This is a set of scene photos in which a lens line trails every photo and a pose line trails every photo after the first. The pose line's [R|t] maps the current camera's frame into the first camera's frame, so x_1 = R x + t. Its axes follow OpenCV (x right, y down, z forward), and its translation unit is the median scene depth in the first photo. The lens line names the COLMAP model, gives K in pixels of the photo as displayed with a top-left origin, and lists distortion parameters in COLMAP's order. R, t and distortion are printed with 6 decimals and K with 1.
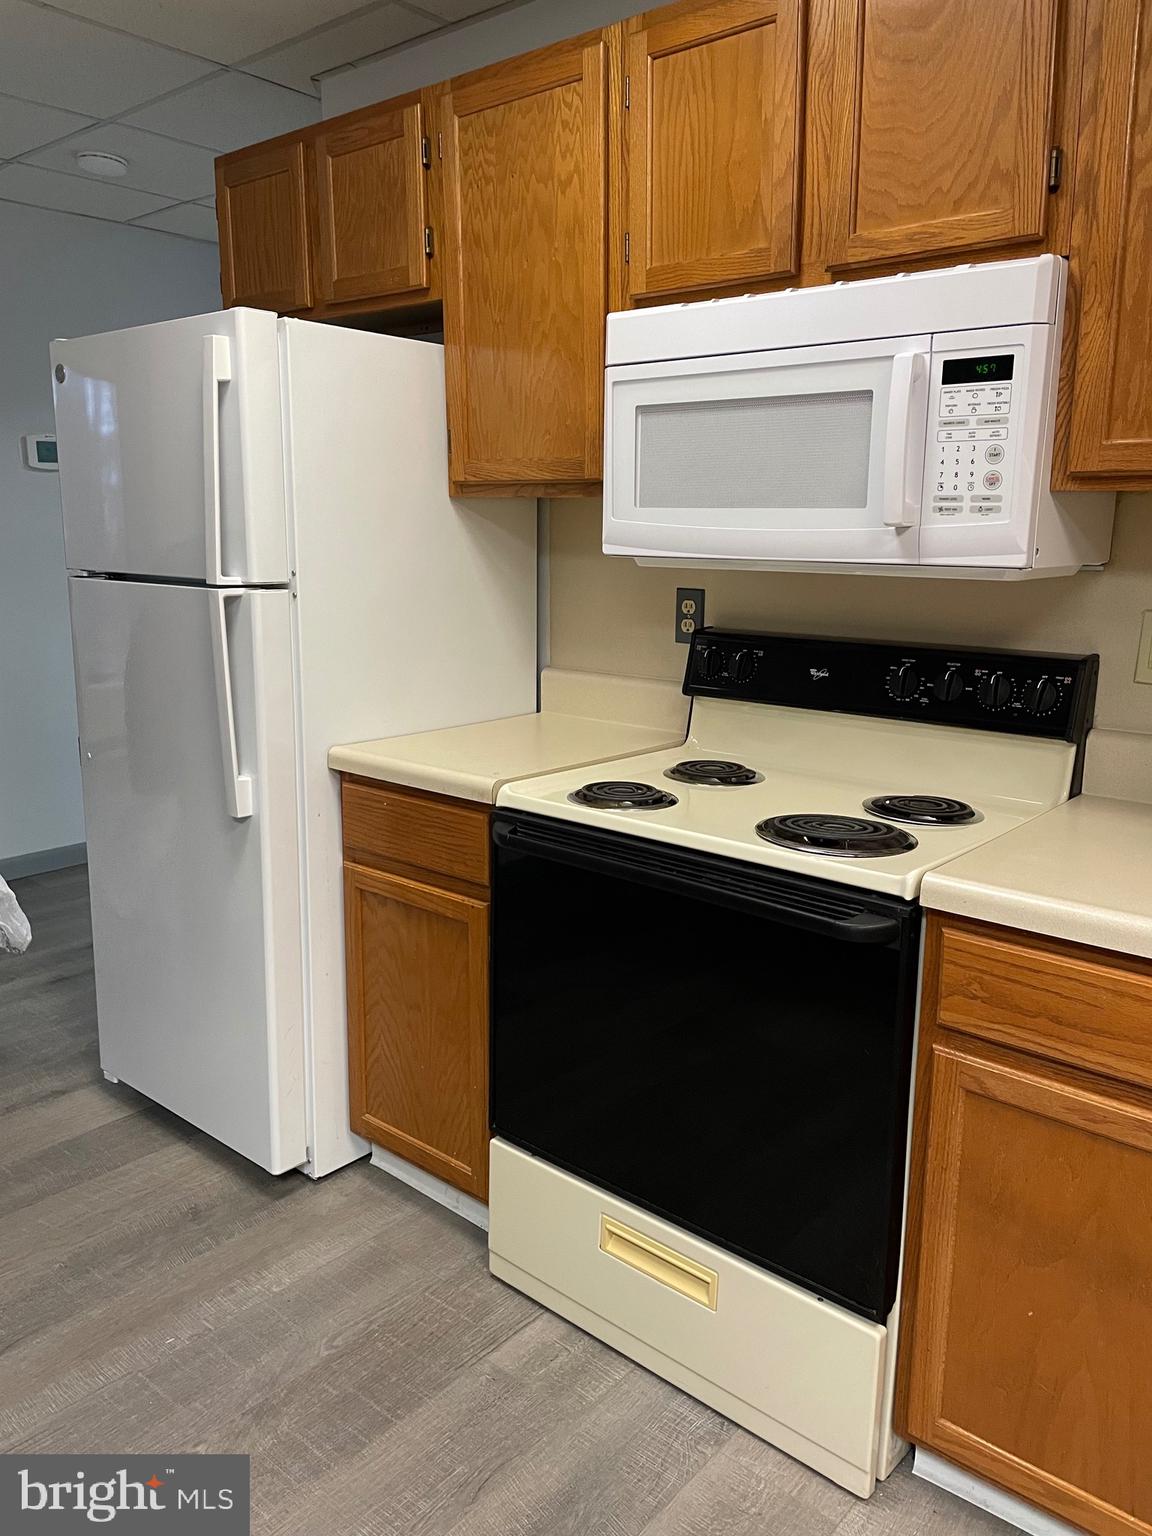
lens RADIAL K [[1161.2, 0, 568.4], [0, 1161.2, 745.0], [0, 0, 1]] dist [0.088493, -0.121420]
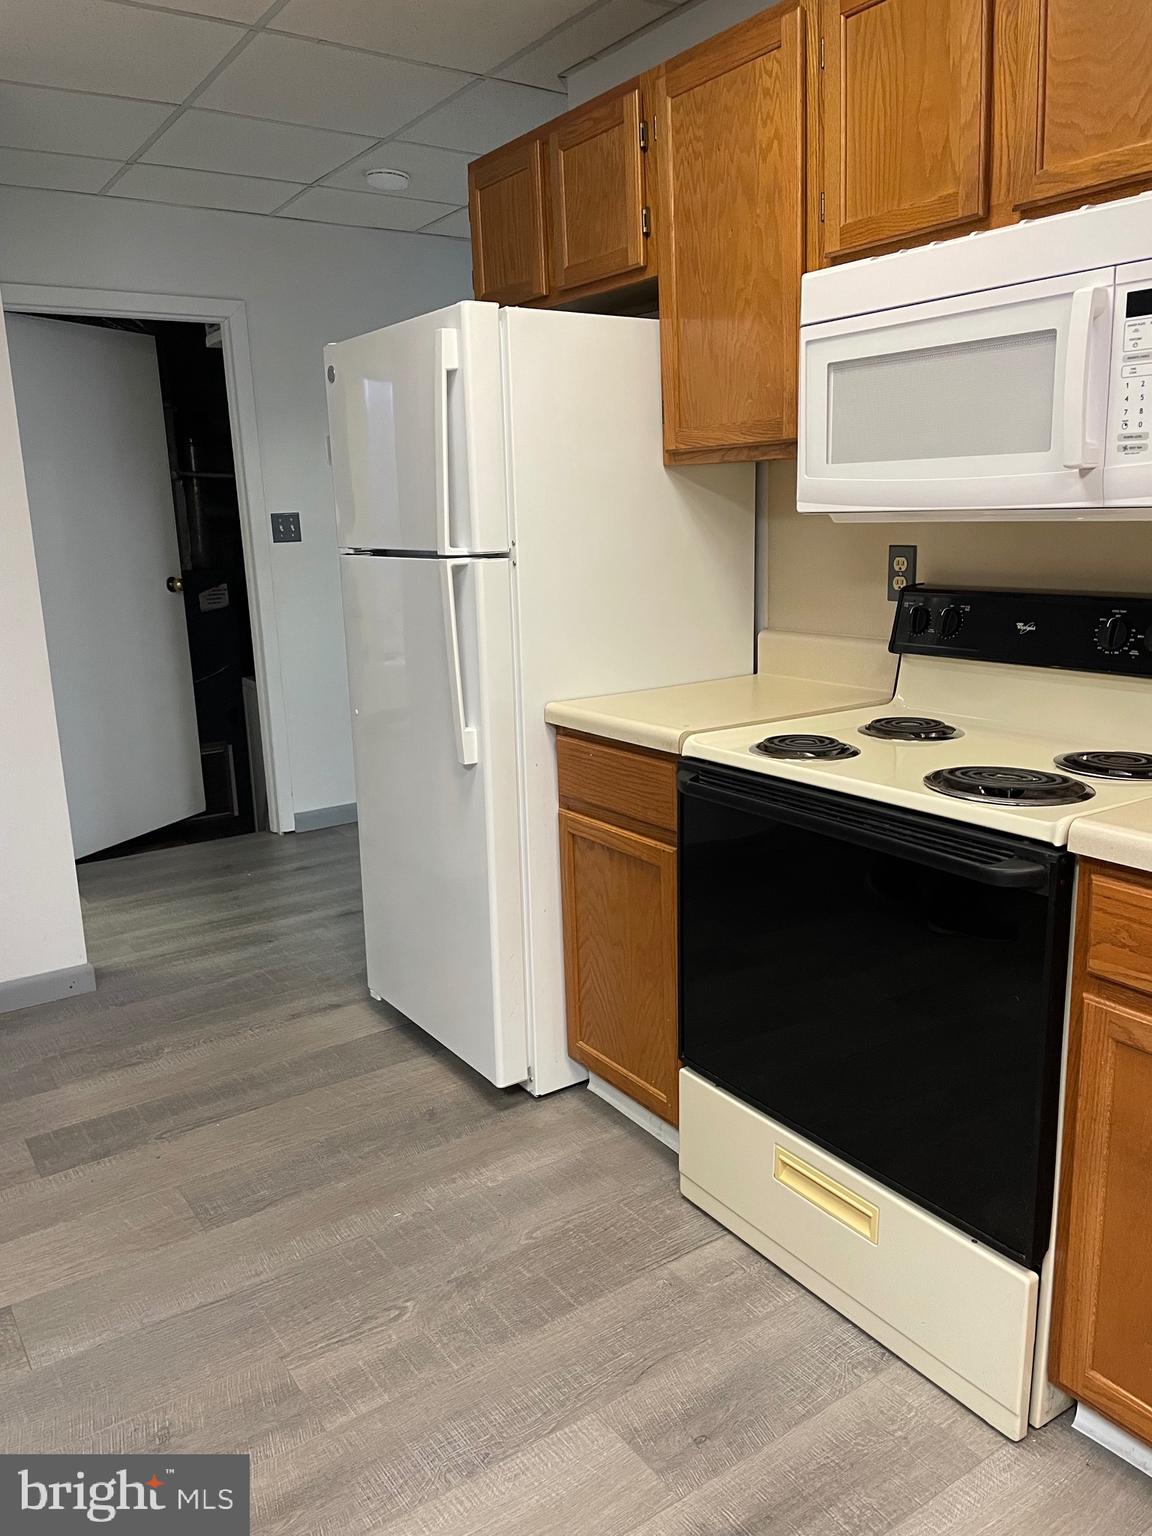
lens RADIAL K [[1161.2, 0, 563.9], [0, 1161.2, 756.0], [0, 0, 1]] dist [0.088493, -0.121420]
pose [[0.964313, 0.016774, -0.264234, 0.110169], [-0.010226, 0.999606, 0.026136, 0.025457], [0.264568, -0.022501, 0.964105, -0.049002]]
